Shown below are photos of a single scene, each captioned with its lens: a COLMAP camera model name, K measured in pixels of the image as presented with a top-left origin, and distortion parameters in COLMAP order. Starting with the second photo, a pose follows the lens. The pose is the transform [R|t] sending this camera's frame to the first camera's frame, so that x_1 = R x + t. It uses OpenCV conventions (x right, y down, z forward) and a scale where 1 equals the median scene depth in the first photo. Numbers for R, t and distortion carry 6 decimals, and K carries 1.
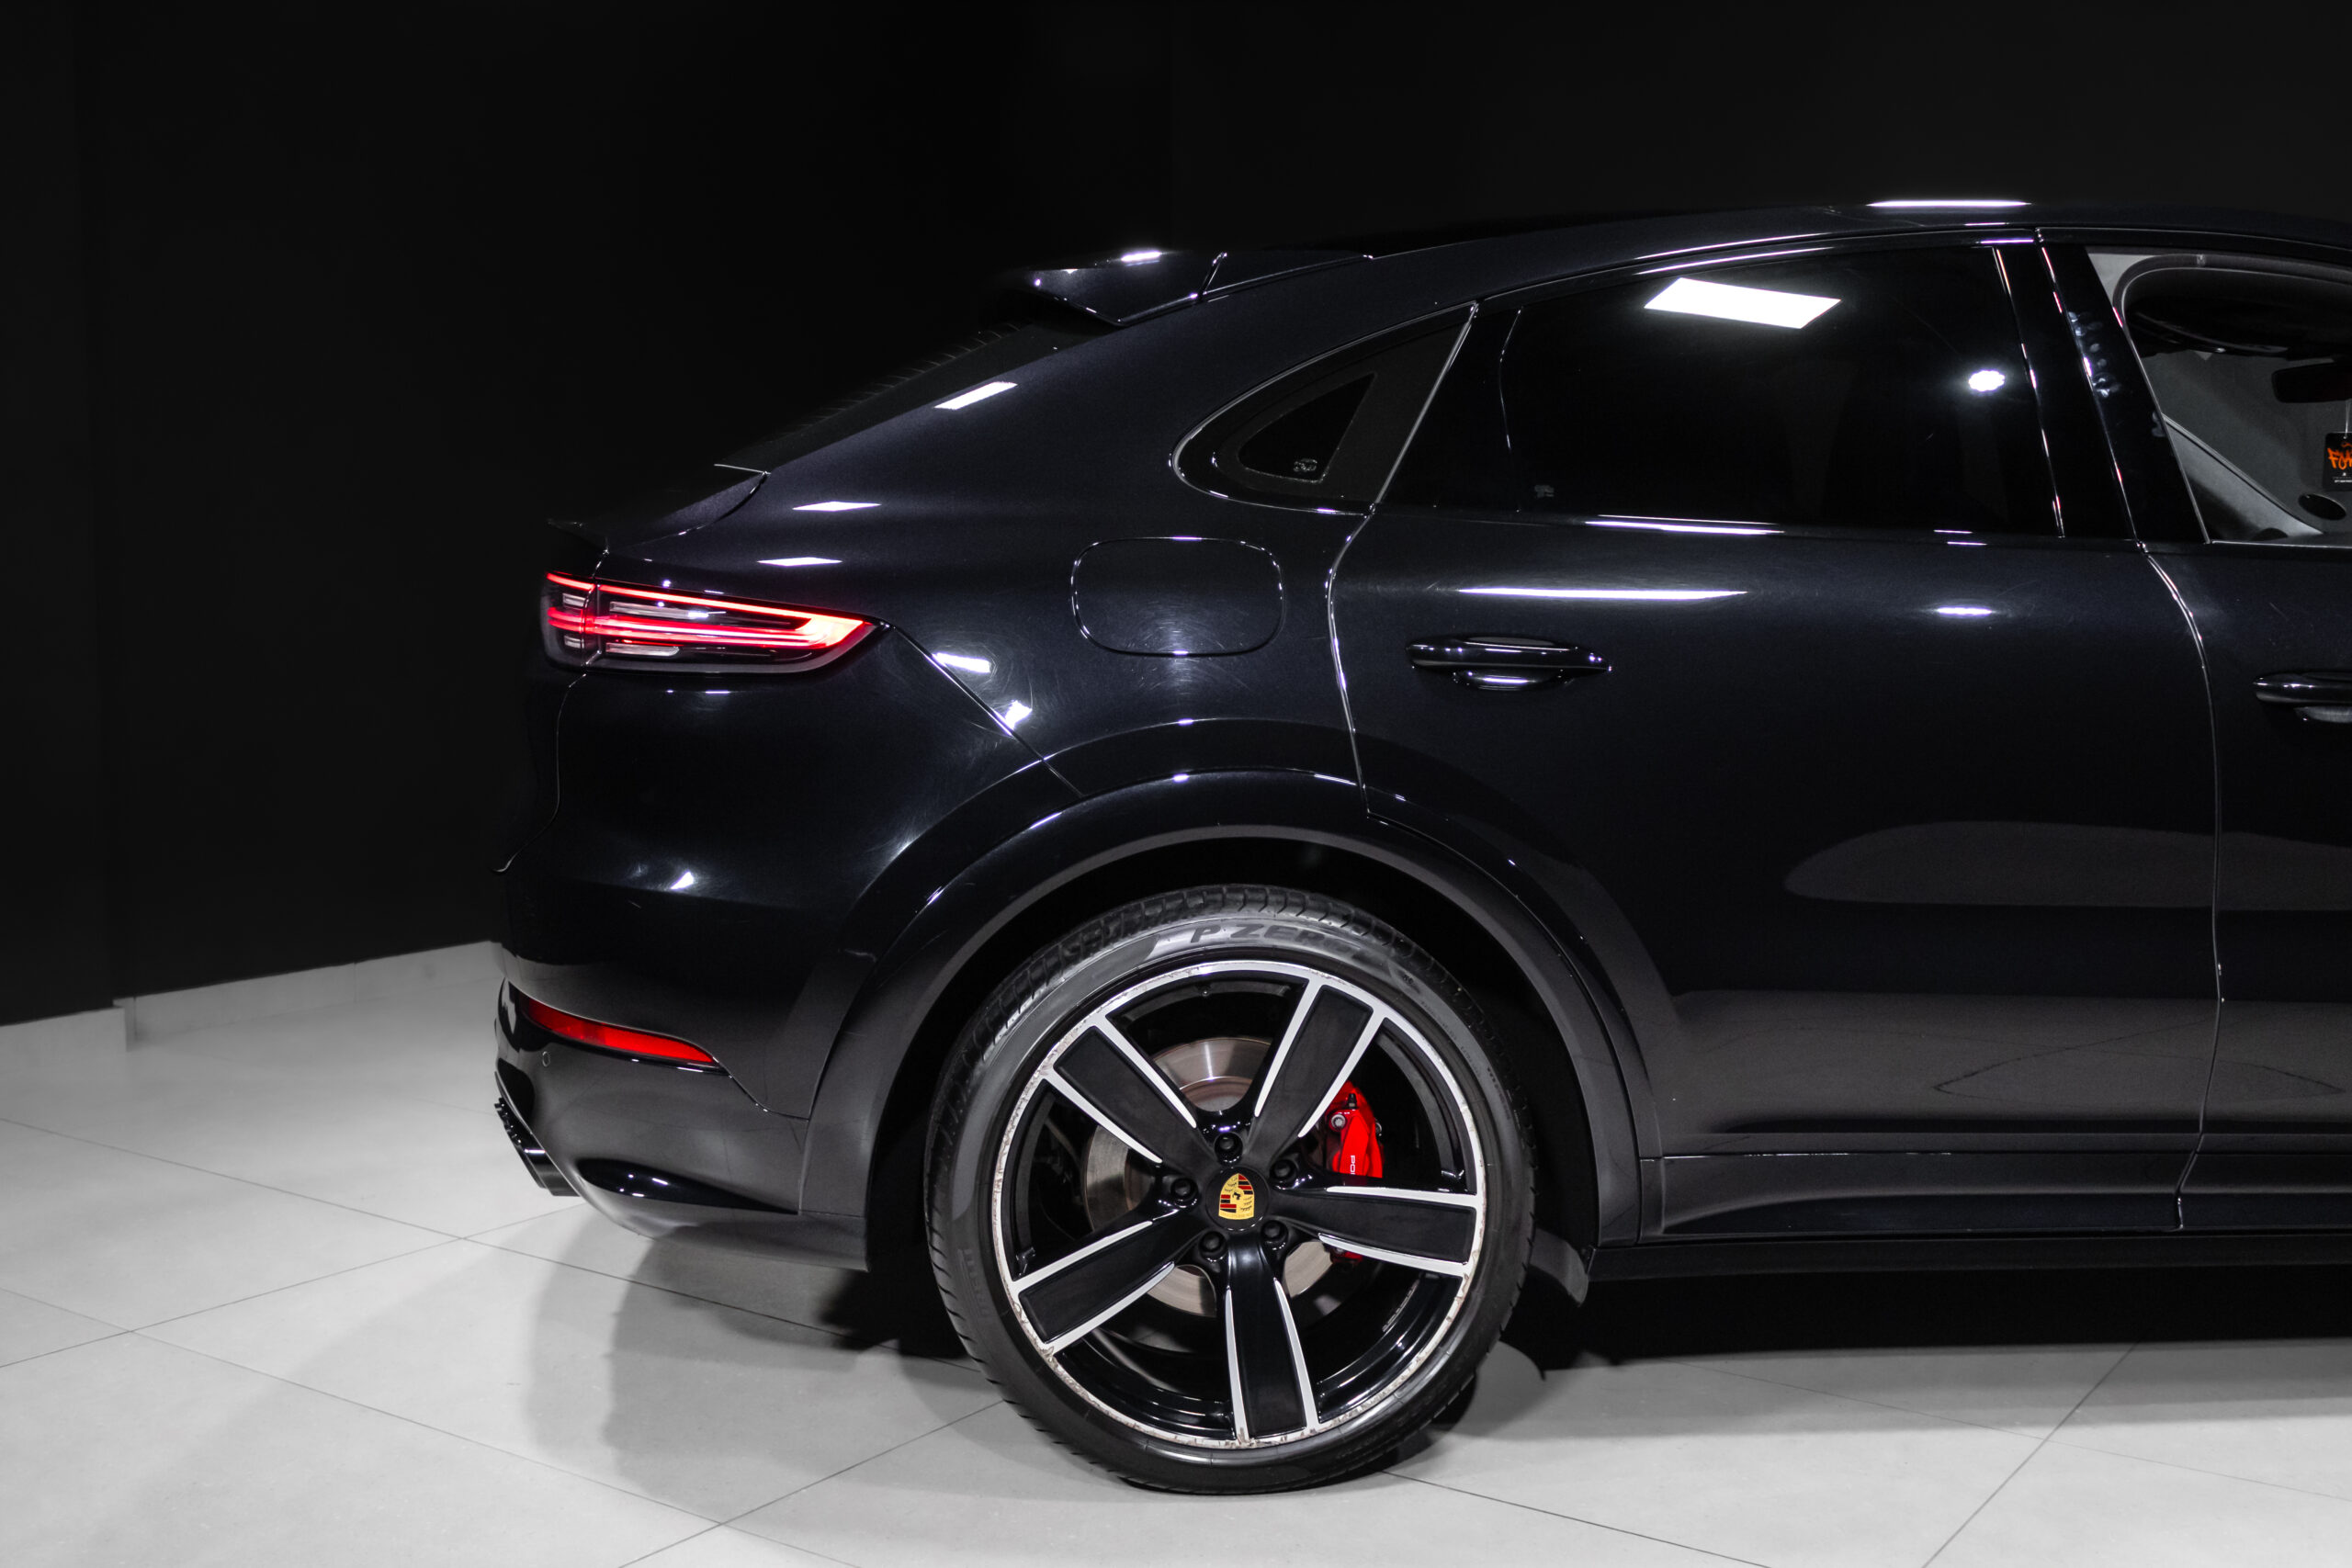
lens RADIAL K [[2548.0, 0, 1154.1], [0, 2548.0, 792.9], [0, 0, 1]] dist [-0.019239, 0.020609]
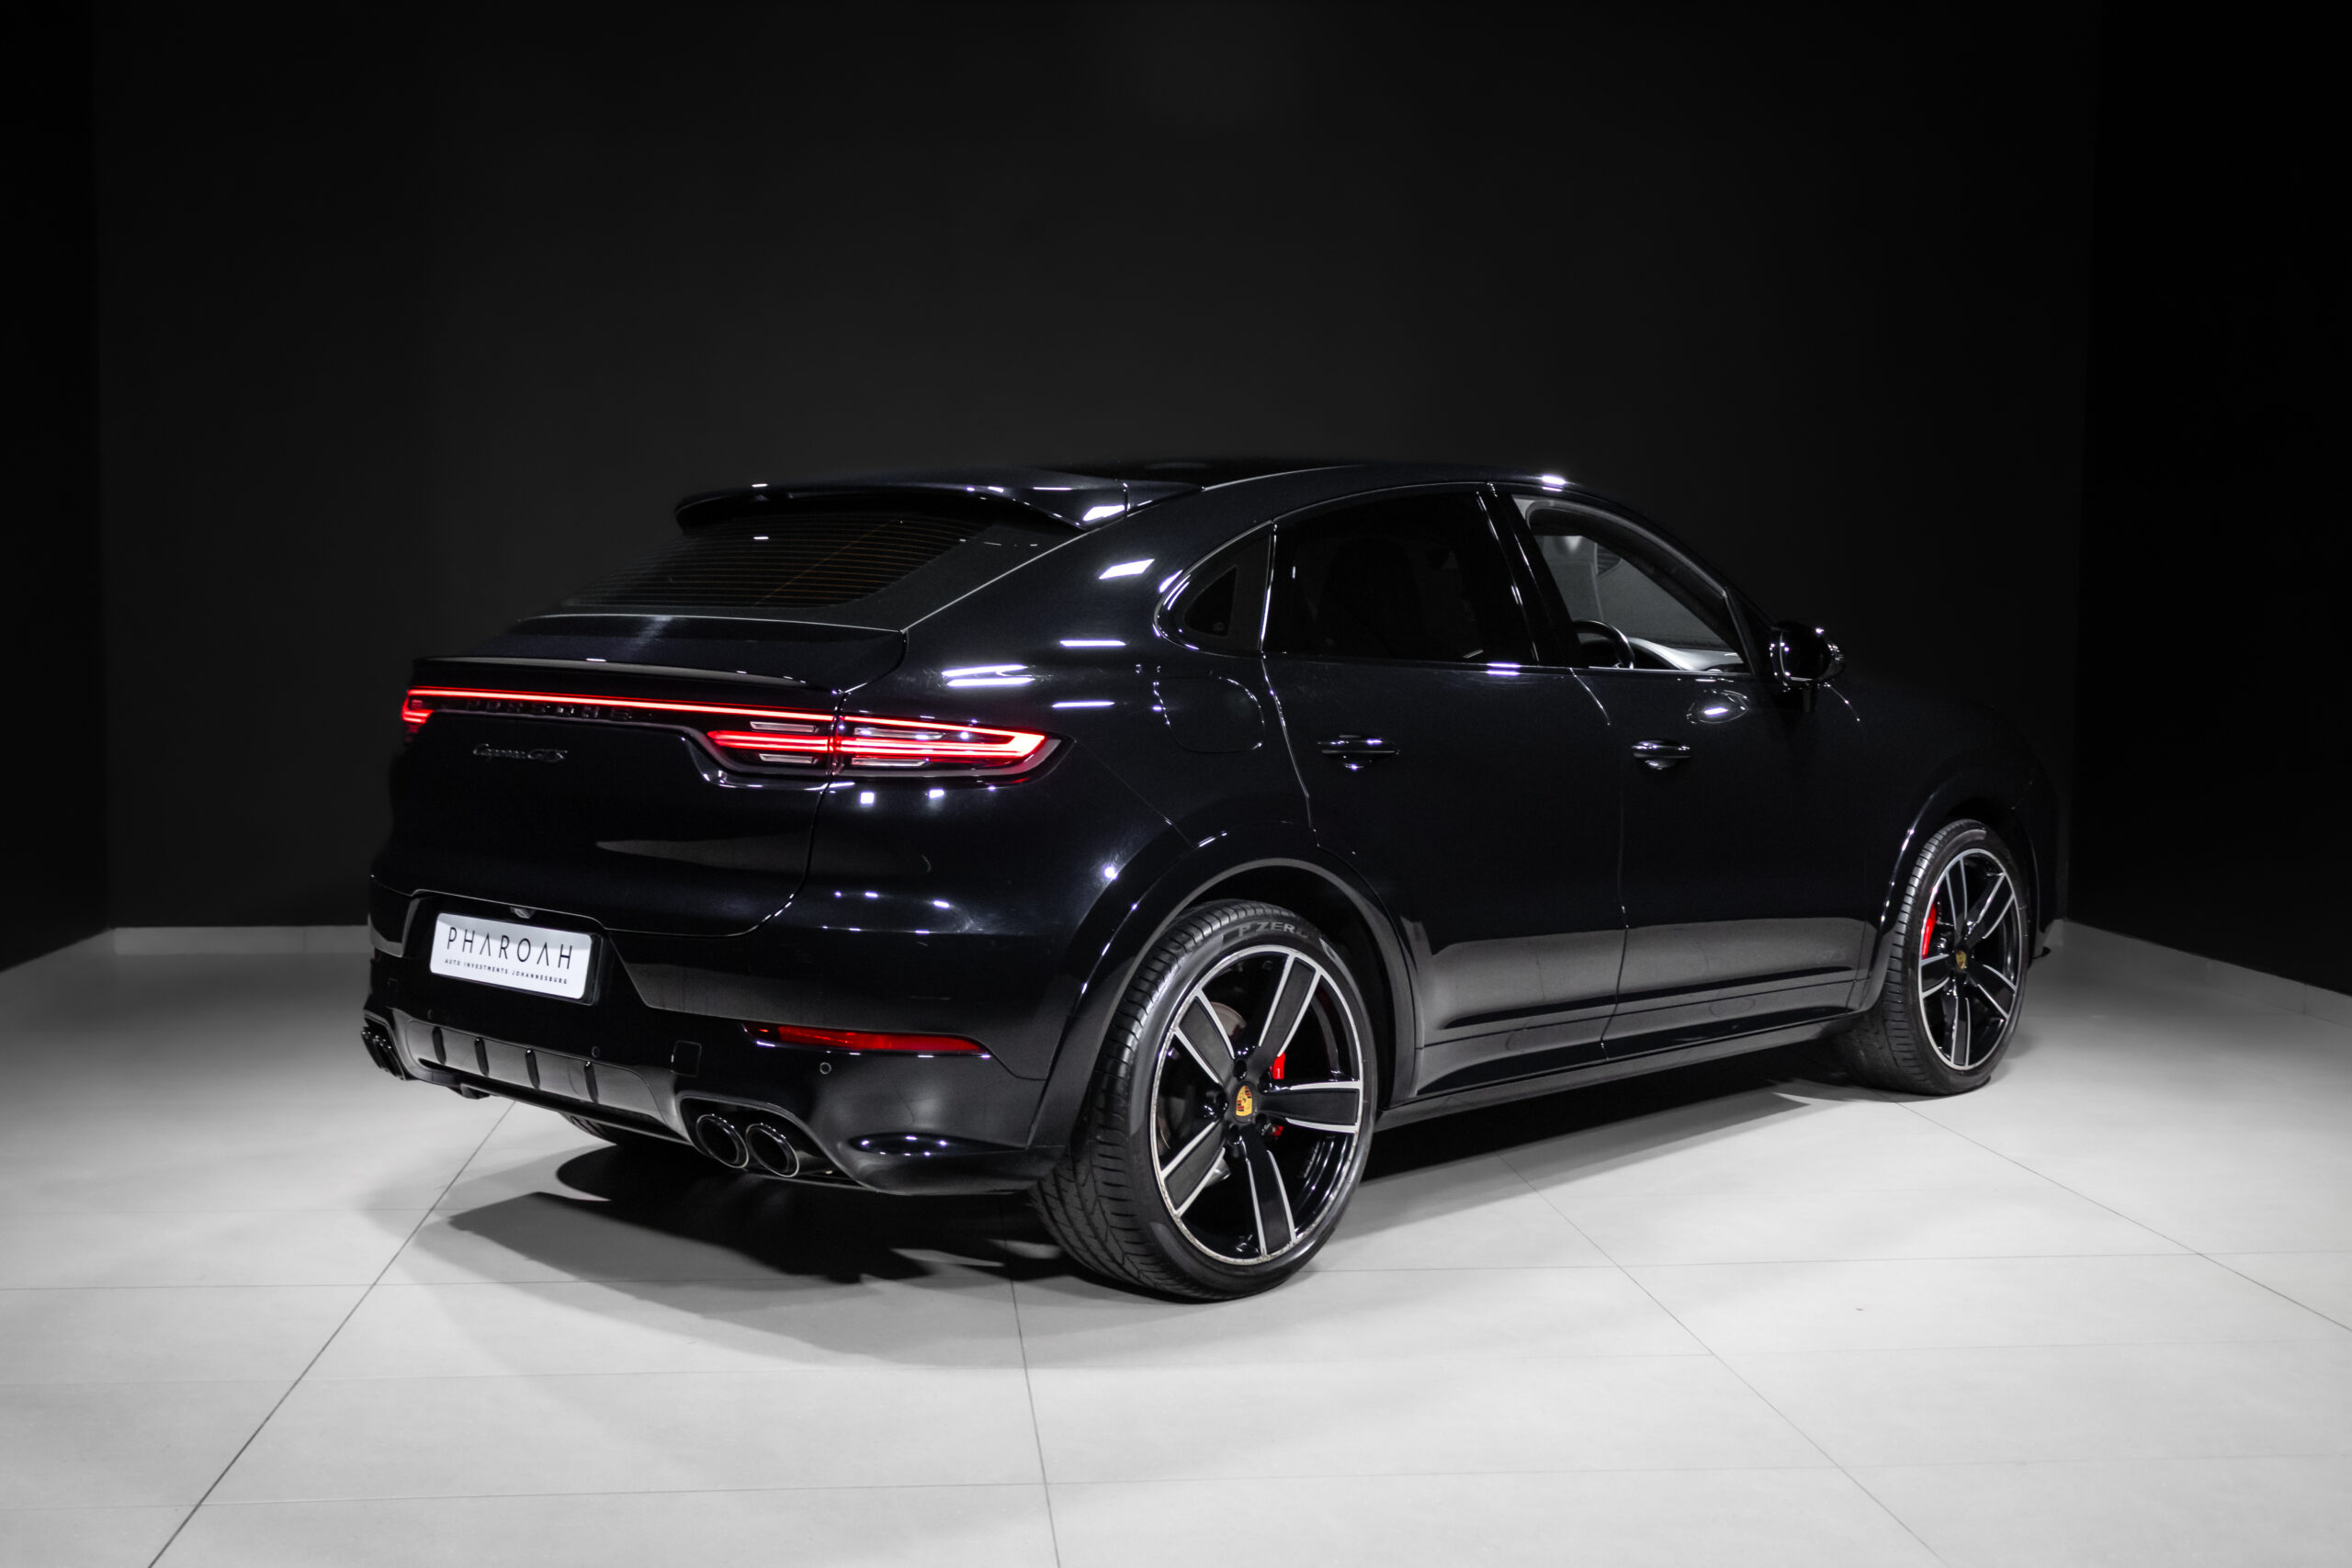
lens RADIAL K [[2600.8, 0, 1170.6], [0, 2600.8, 776.2], [0, 0, 1]] dist [-0.044363, 0.019494]
pose [[0.756770, -0.041281, 0.652376, -1.027092], [0.064713, 0.997833, -0.011928, -0.022061], [-0.650470, 0.051244, 0.757801, -0.176361]]
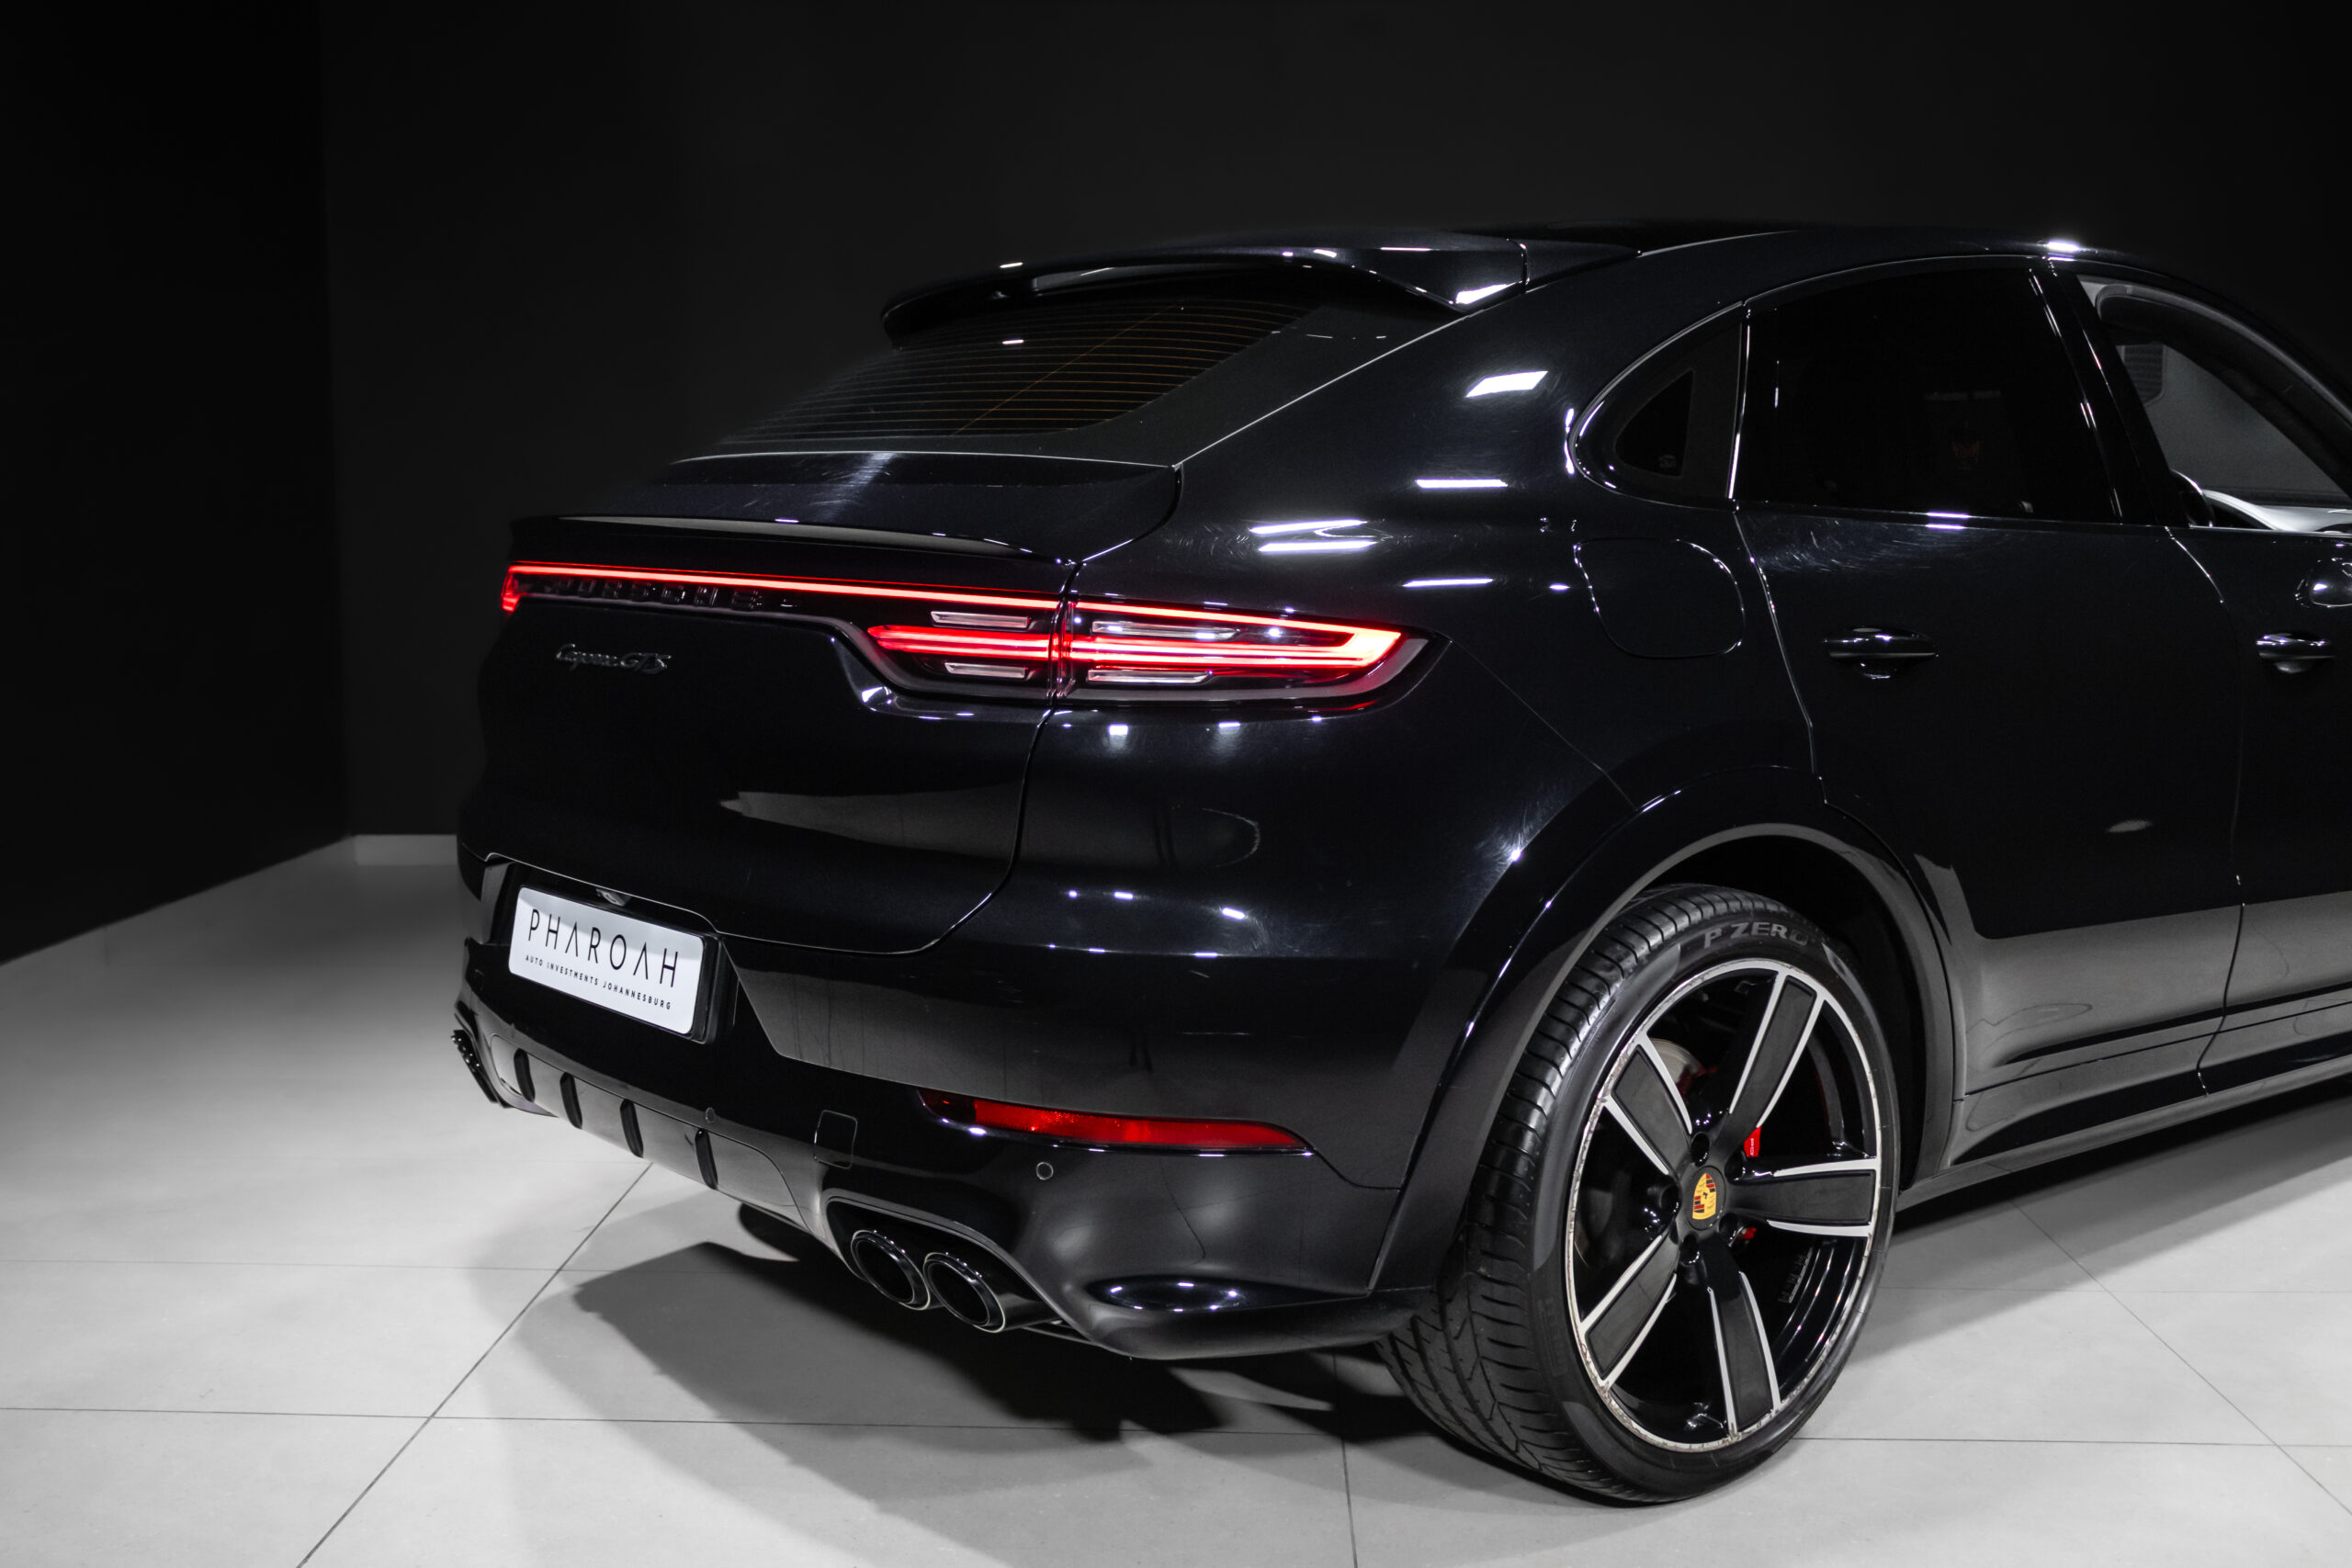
lens RADIAL K [[2413.9, 0, 1157.9], [0, 2413.9, 787.5], [0, 0, 1]] dist [-0.032104, 0.019383]
pose [[0.839854, -0.071514, 0.538081, -0.647699], [0.062568, 0.997430, 0.034905, -0.047897], [-0.539195, 0.004351, 0.842170, 0.321633]]
